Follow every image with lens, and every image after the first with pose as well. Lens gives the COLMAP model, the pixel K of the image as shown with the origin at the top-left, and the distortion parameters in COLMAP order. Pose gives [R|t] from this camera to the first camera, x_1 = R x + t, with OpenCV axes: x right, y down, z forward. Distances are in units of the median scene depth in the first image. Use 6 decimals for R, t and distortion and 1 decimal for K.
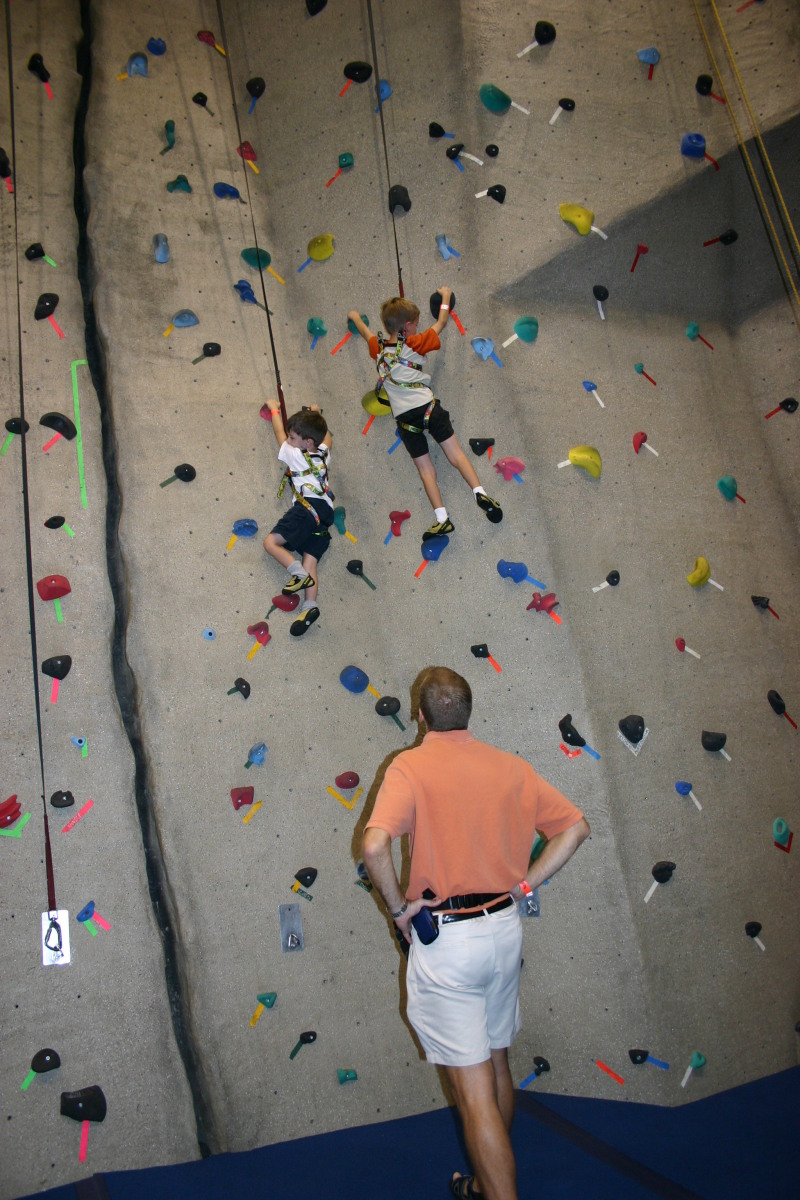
lens RADIAL K [[970.4, 0, 399.0], [0, 970.4, 609.5], [0, 0, 1]] dist [-0.152478, 0.121088]
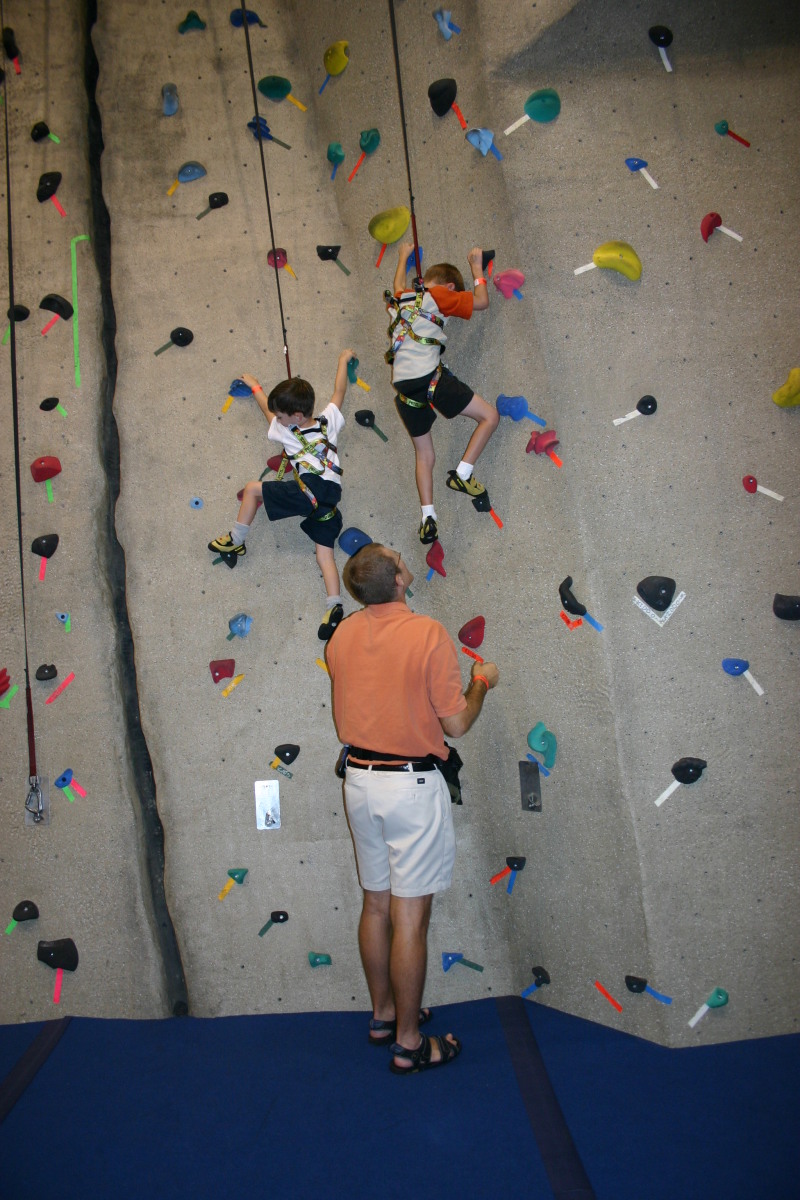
lens RADIAL K [[970.4, 0, 399.9], [0, 970.4, 612.0], [0, 0, 1]] dist [-0.152478, 0.121088]
pose [[0.916049, -0.008122, -0.400985, 0.376842], [0.069665, 0.987819, 0.139140, 0.013140], [0.394971, -0.155394, 0.905456, 0.187366]]
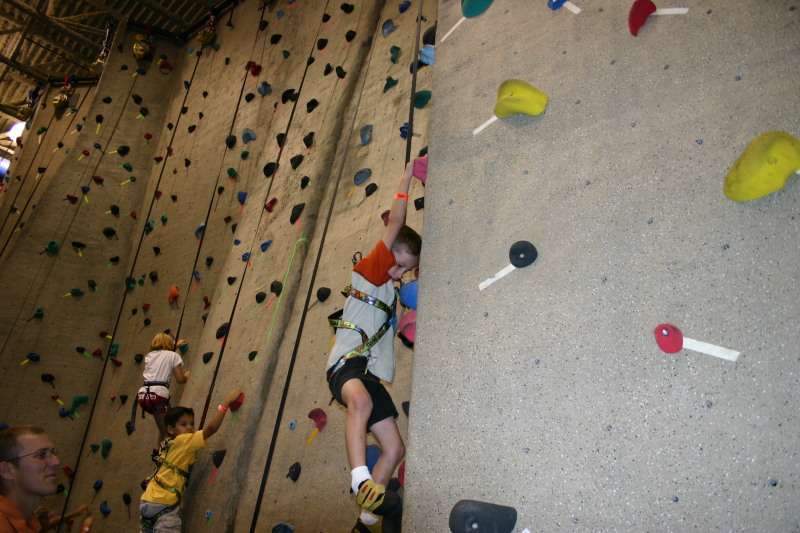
lens RADIAL K [[646.9, 0, 400.9], [0, 646.9, 262.9], [0, 0, 1]] dist [-0.152478, 0.121088]
pose [[0.318519, -0.332327, -0.887752, 0.580048], [0.067615, 0.942110, -0.328416, 0.100702], [0.945502, 0.044581, 0.322551, 0.865469]]
